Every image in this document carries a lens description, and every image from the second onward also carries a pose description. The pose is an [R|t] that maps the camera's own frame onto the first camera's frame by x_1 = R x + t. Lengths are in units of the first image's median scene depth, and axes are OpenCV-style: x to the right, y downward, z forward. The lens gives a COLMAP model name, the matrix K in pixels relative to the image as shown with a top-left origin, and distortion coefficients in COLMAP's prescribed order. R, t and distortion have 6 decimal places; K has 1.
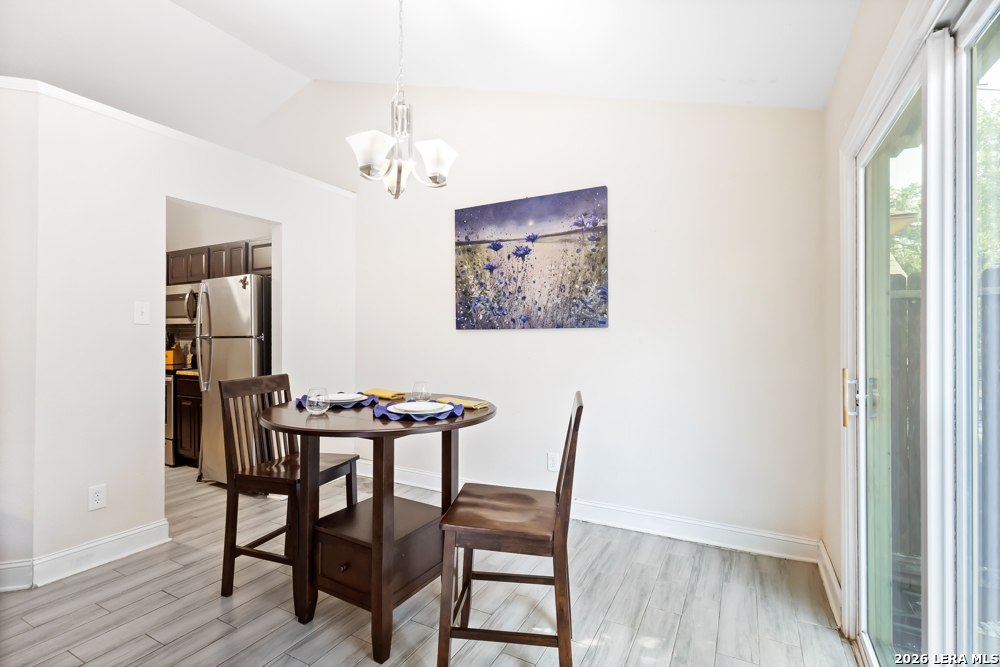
lens RADIAL K [[469.0, 0, 494.1], [0, 469.0, 333.8], [0, 0, 1]] dist [0.001280, 0.000298]
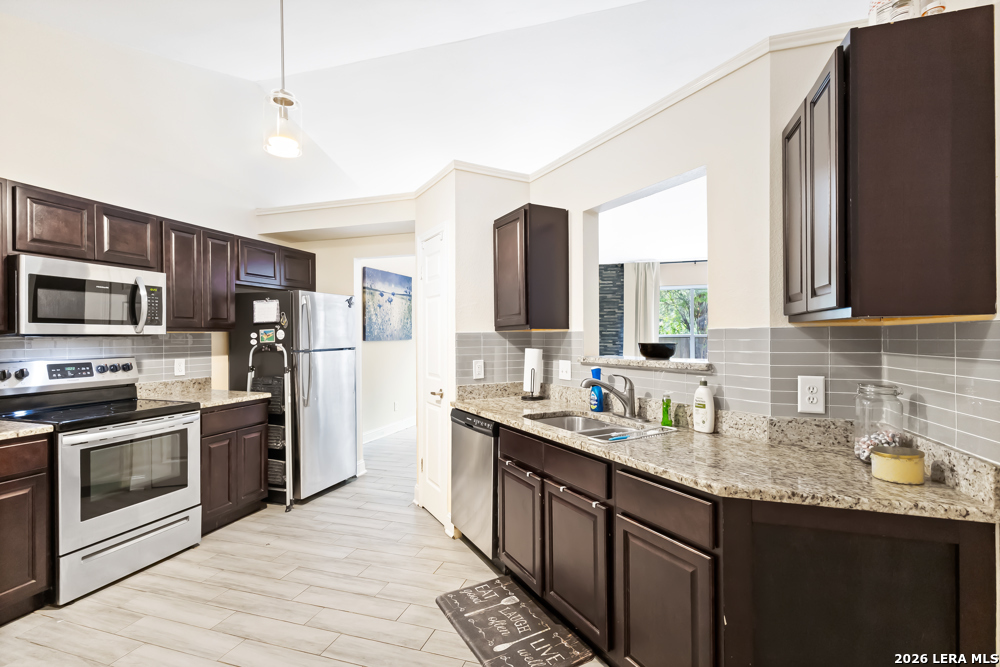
lens RADIAL K [[469.0, 0, 501.2], [0, 469.0, 336.9], [0, 0, 1]] dist [0.001280, 0.000298]
pose [[-0.192550, -0.000778, 0.981287, -1.893998], [0.003271, 0.999994, 0.001435, -0.025289], [-0.981282, 0.003486, -0.192546, 0.919562]]
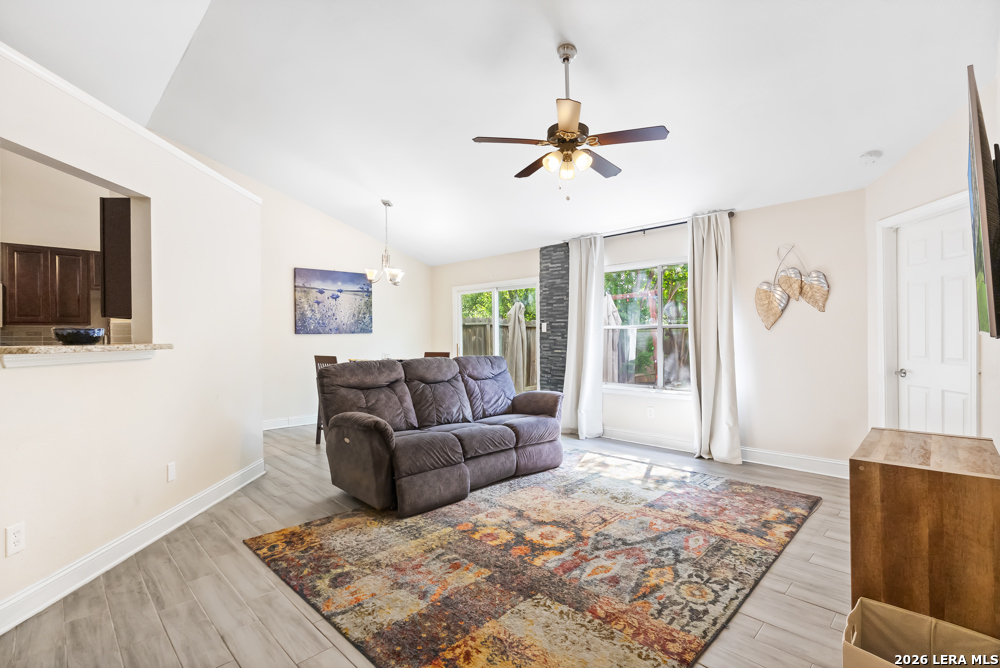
lens RADIAL K [[469.0, 0, 500.3], [0, 469.0, 337.2], [0, 0, 1]] dist [0.001280, 0.000298]
pose [[0.281890, -0.005675, 0.959430, -1.711809], [0.009044, 0.999954, 0.003257, 0.004201], [-0.959404, 0.007759, 0.281928, -0.279450]]
